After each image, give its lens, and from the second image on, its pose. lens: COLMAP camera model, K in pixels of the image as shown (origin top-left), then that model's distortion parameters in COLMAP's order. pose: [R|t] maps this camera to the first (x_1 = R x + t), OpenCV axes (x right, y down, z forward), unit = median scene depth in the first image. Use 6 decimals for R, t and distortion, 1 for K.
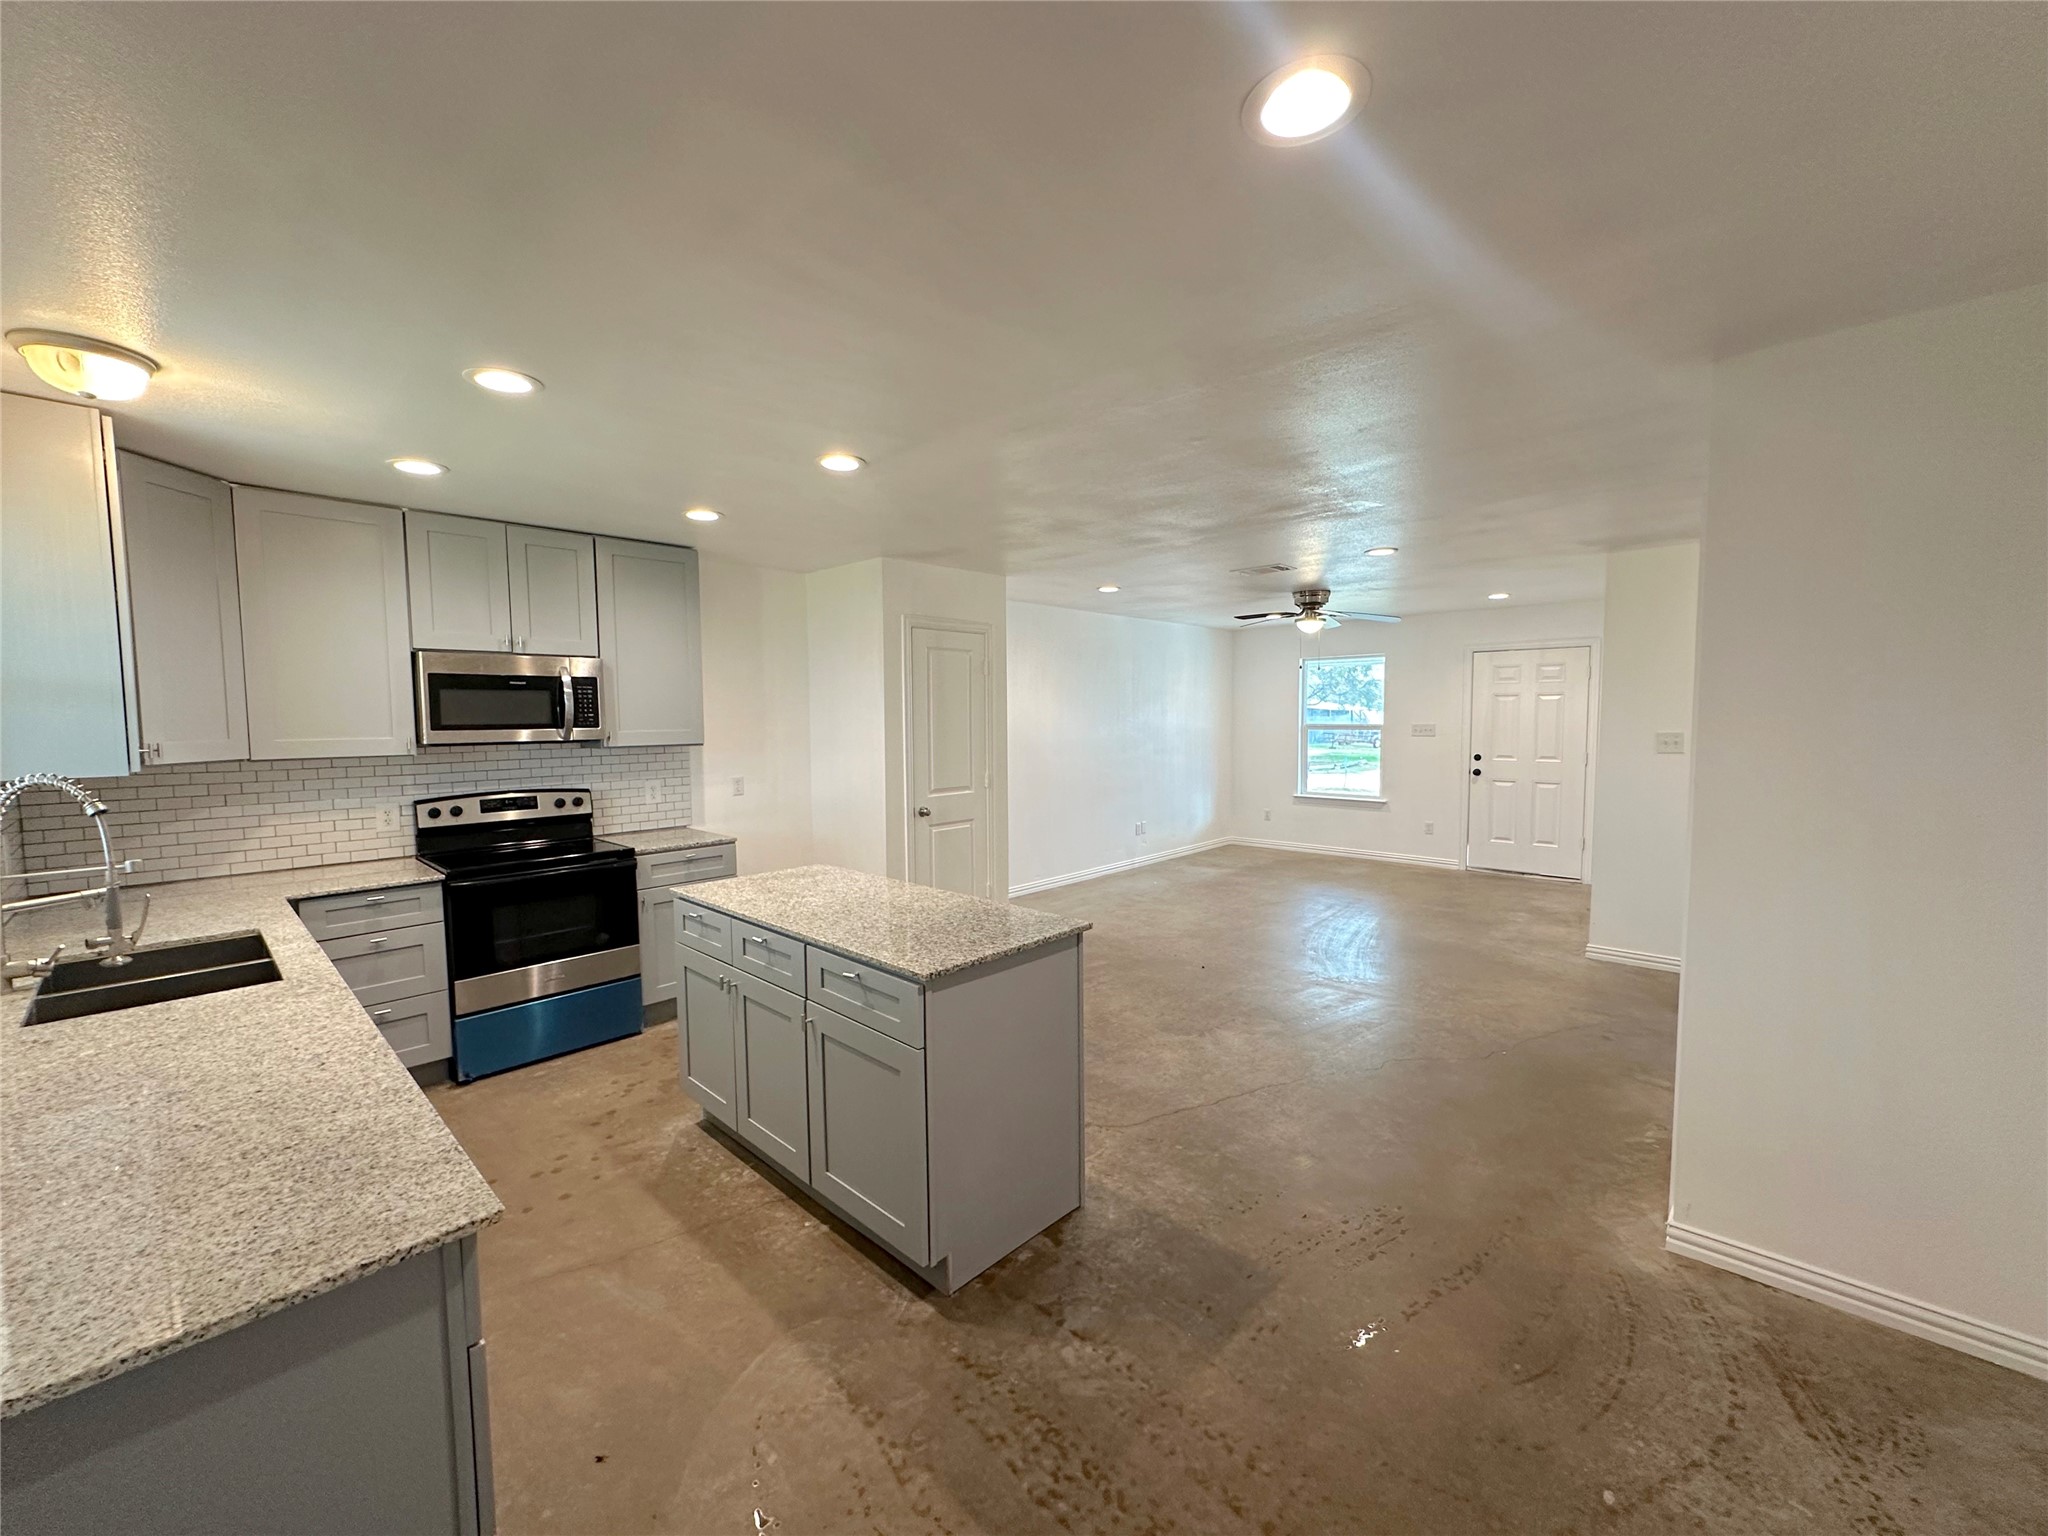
lens RADIAL K [[813.5, 0, 1024.0], [0, 813.5, 768.0], [0, 0, 1]] dist [-0.003339, 0.000365]
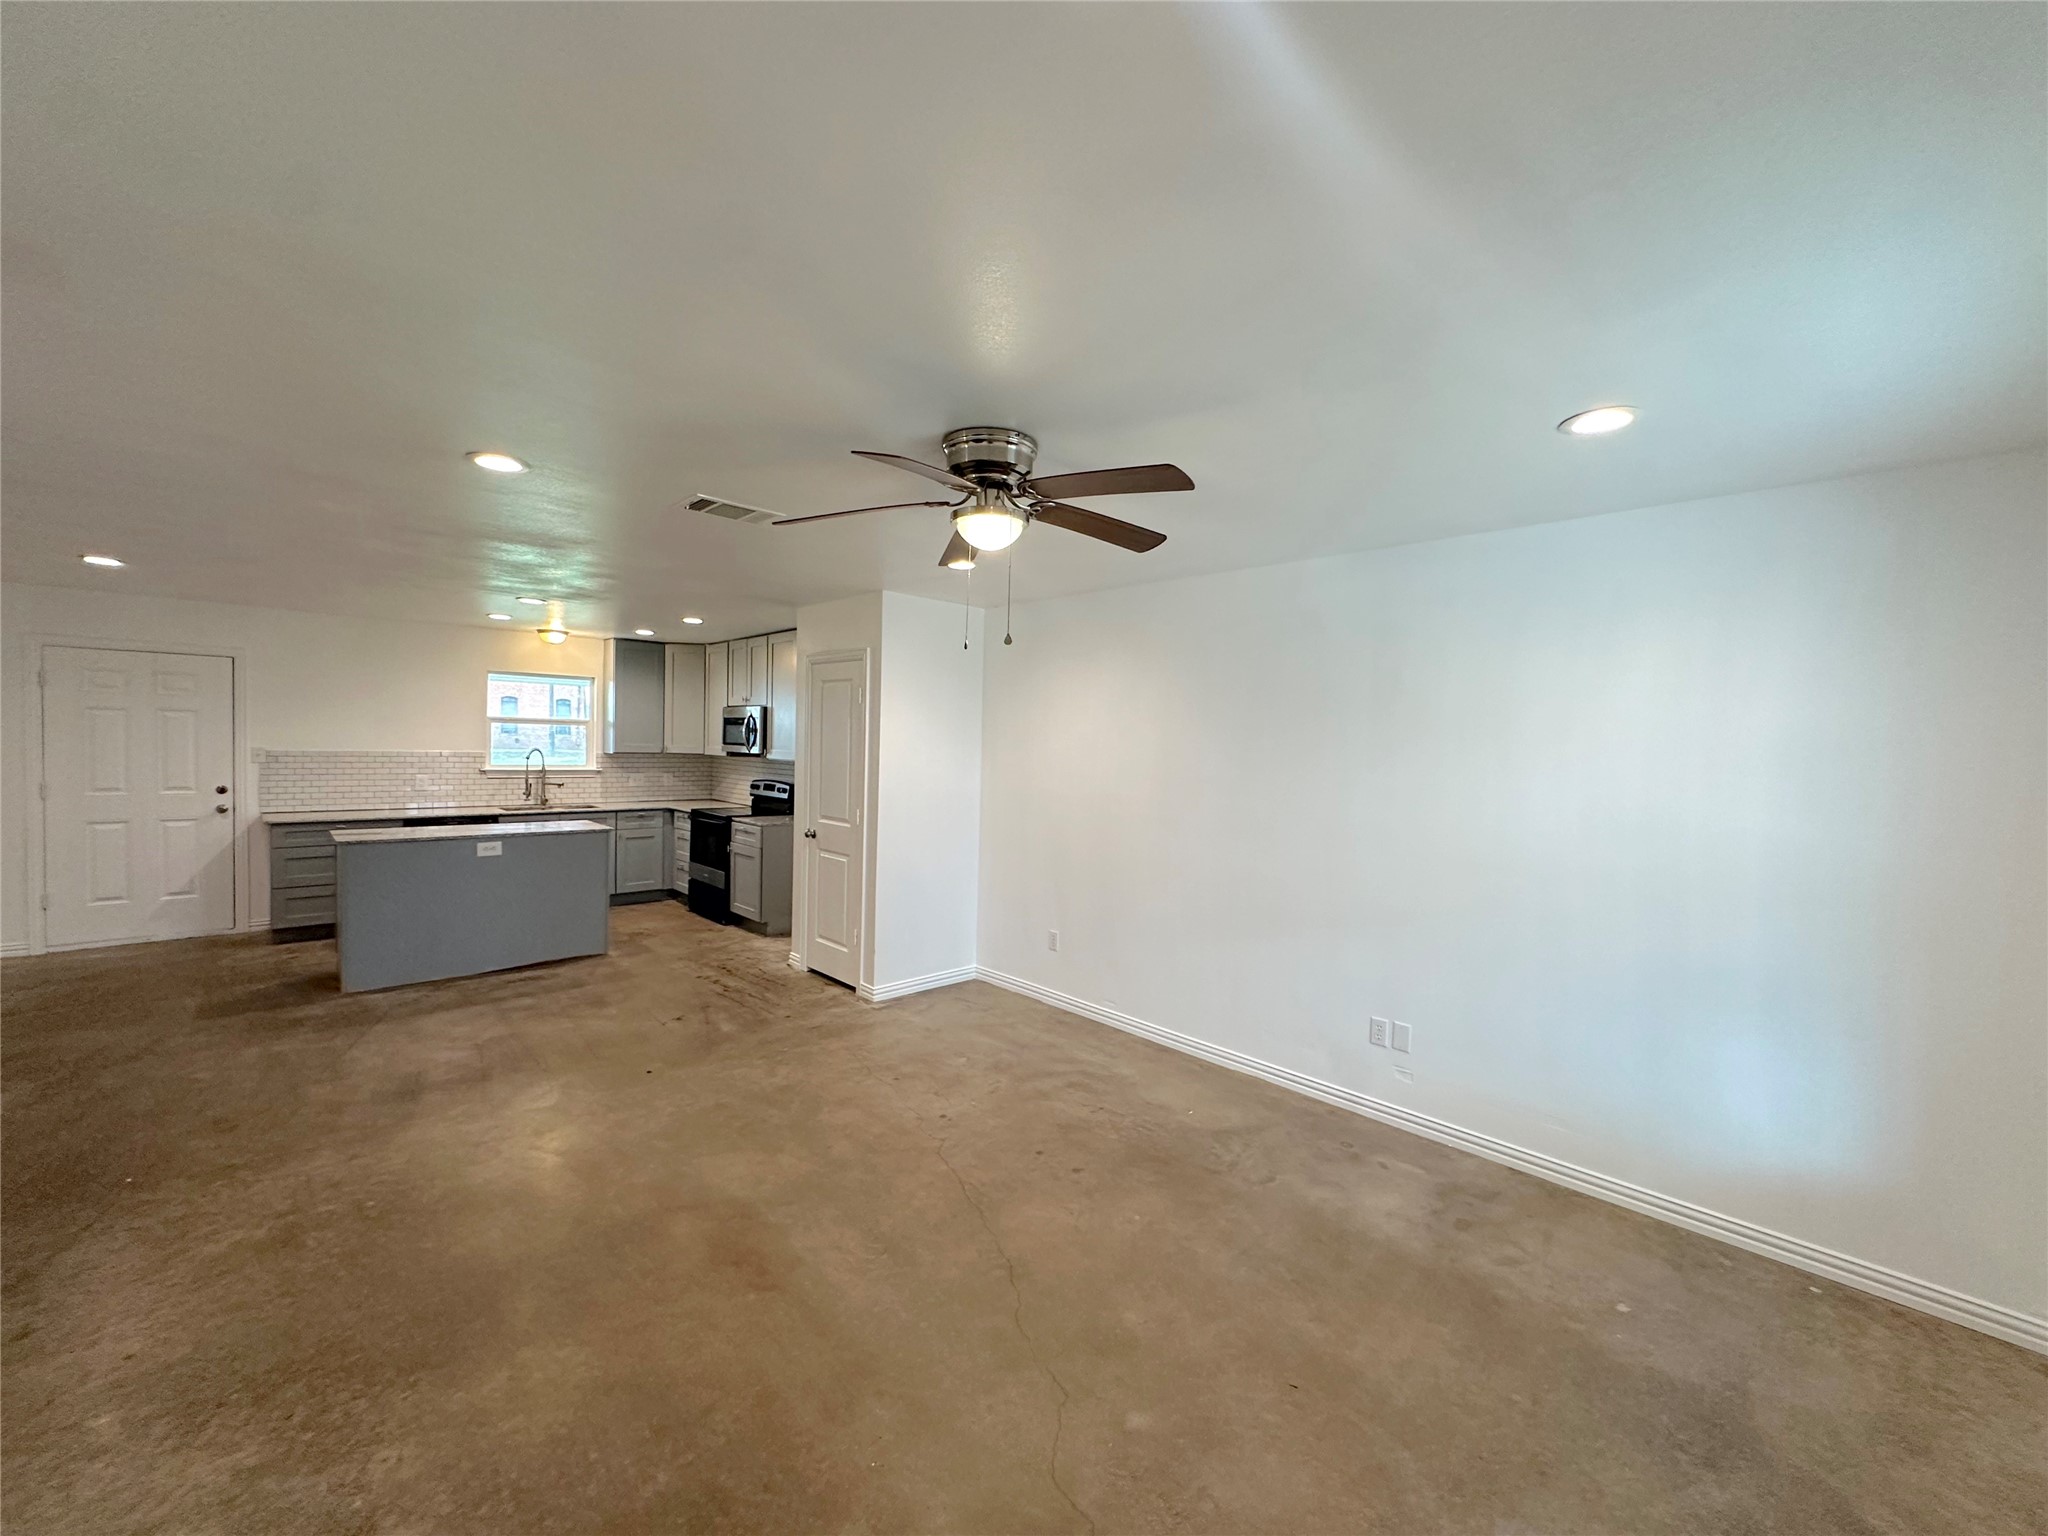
lens RADIAL K [[811.8, 0, 1024.0], [0, 811.8, 768.0], [0, 0, 1]] dist [-0.002654, -0.000025]
pose [[-0.055623, 0.038587, -0.997706, 1.240052], [-0.093797, 0.994632, 0.043697, -0.141342], [0.994036, 0.096012, -0.051705, 1.769911]]
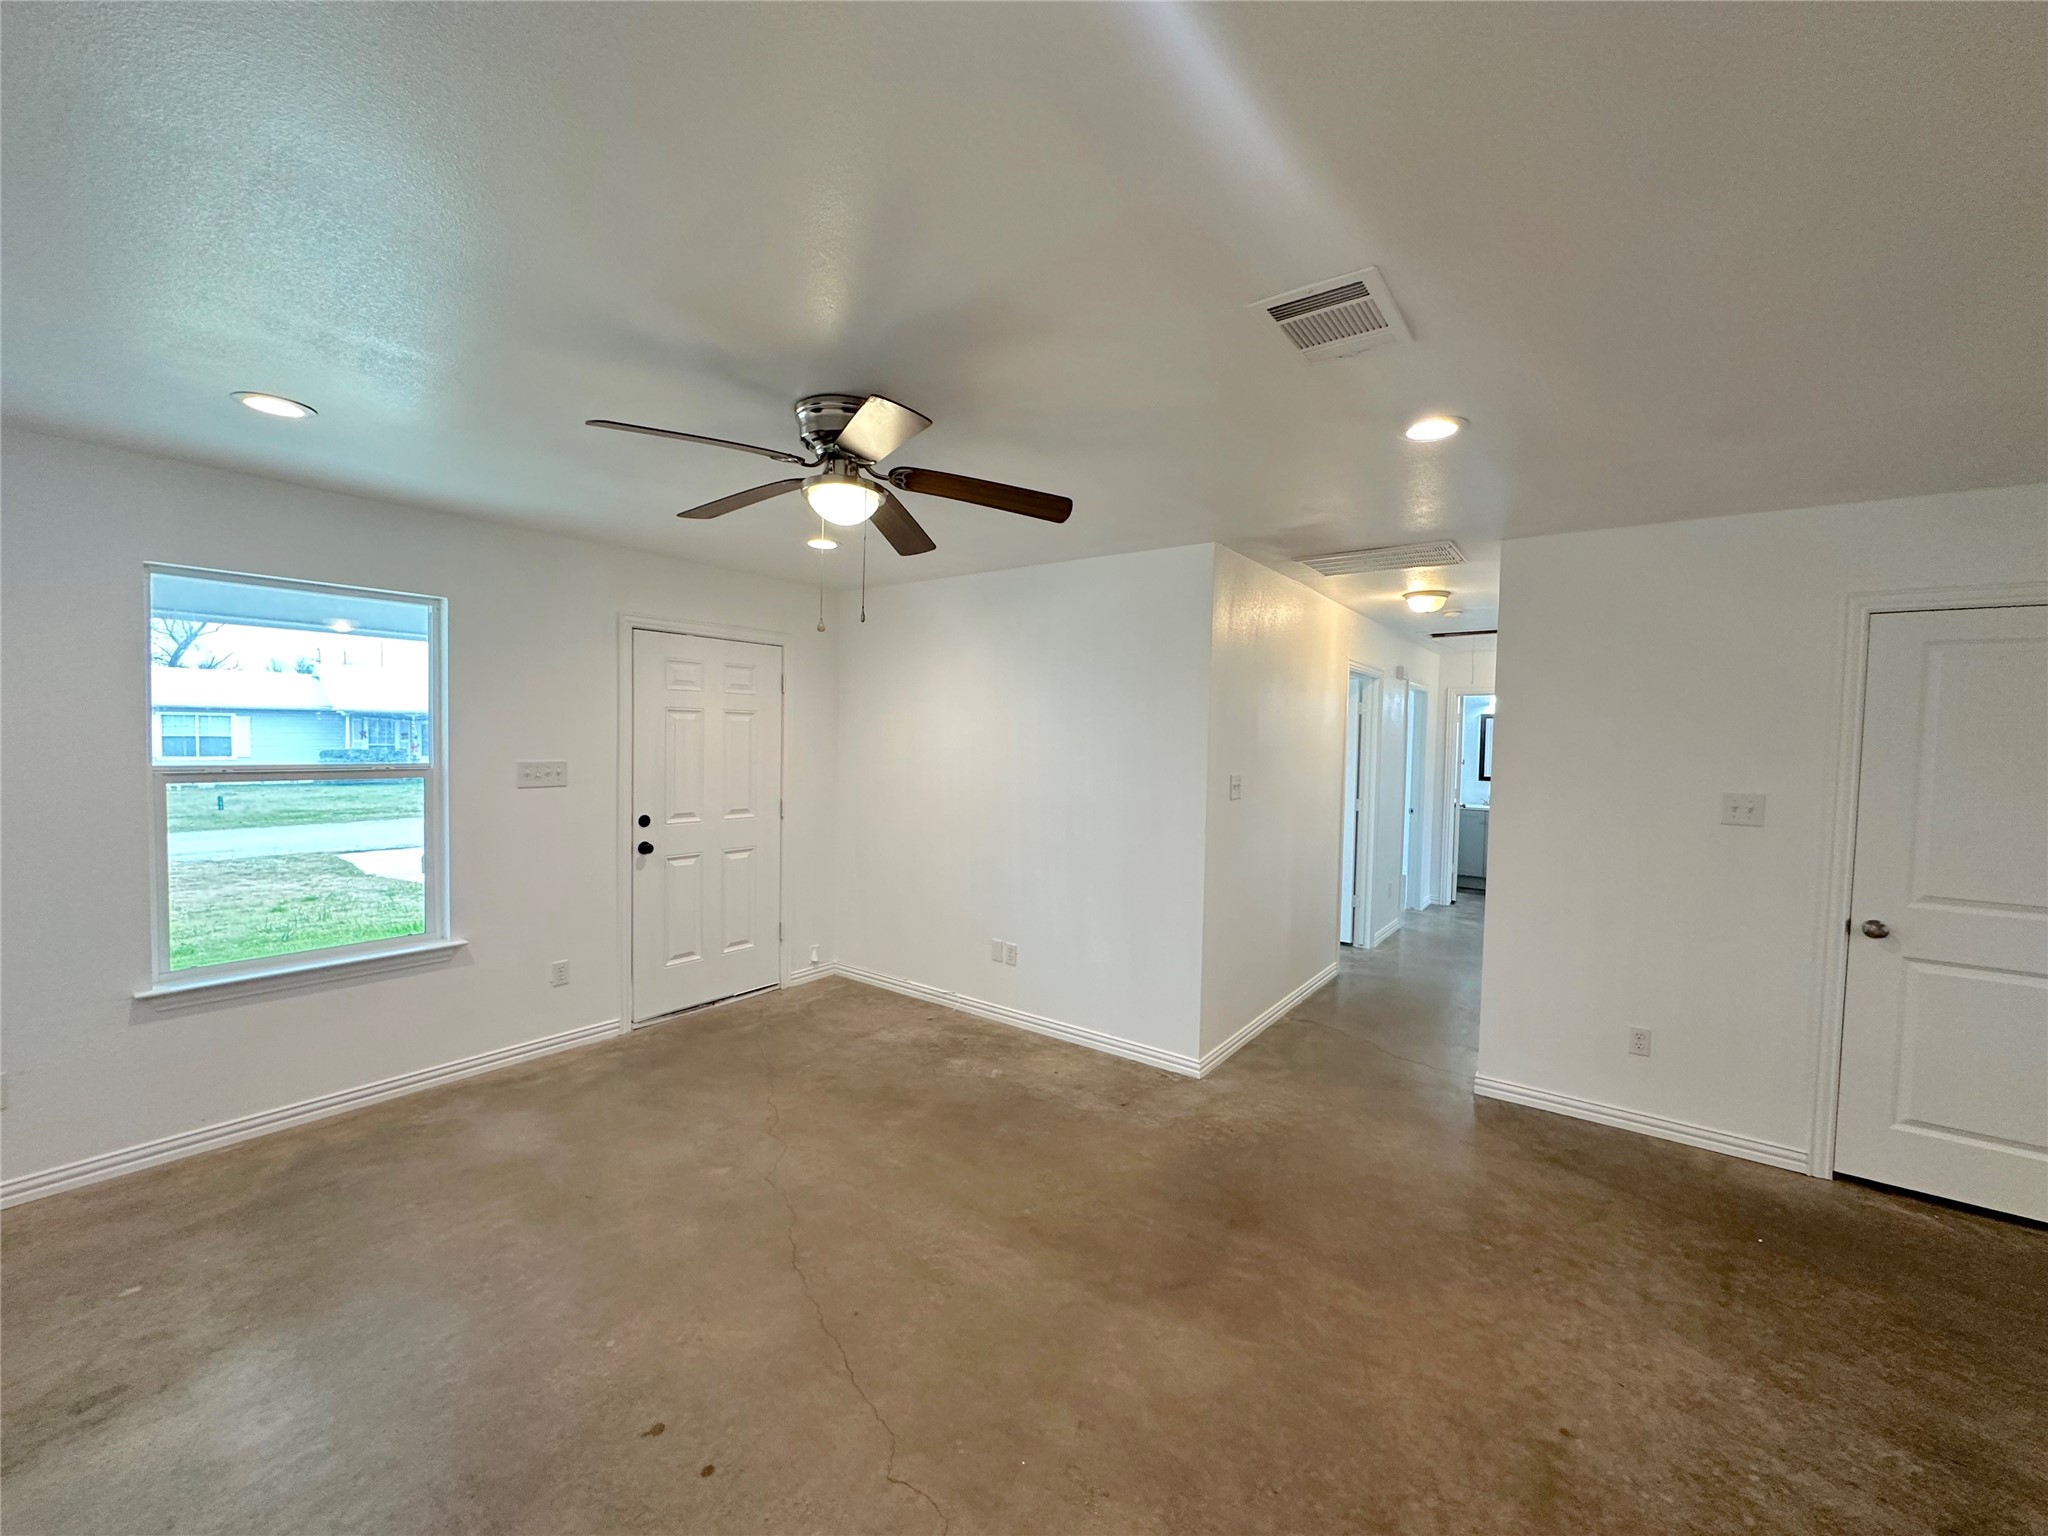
lens RADIAL K [[813.5, 0, 1024.0], [0, 813.5, 768.0], [0, 0, 1]] dist [-0.003339, 0.000365]
pose [[-0.110748, -0.031946, 0.993335, -0.031033], [0.046933, 0.998200, 0.037335, -0.116357], [-0.992740, 0.050755, -0.109049, 1.634325]]
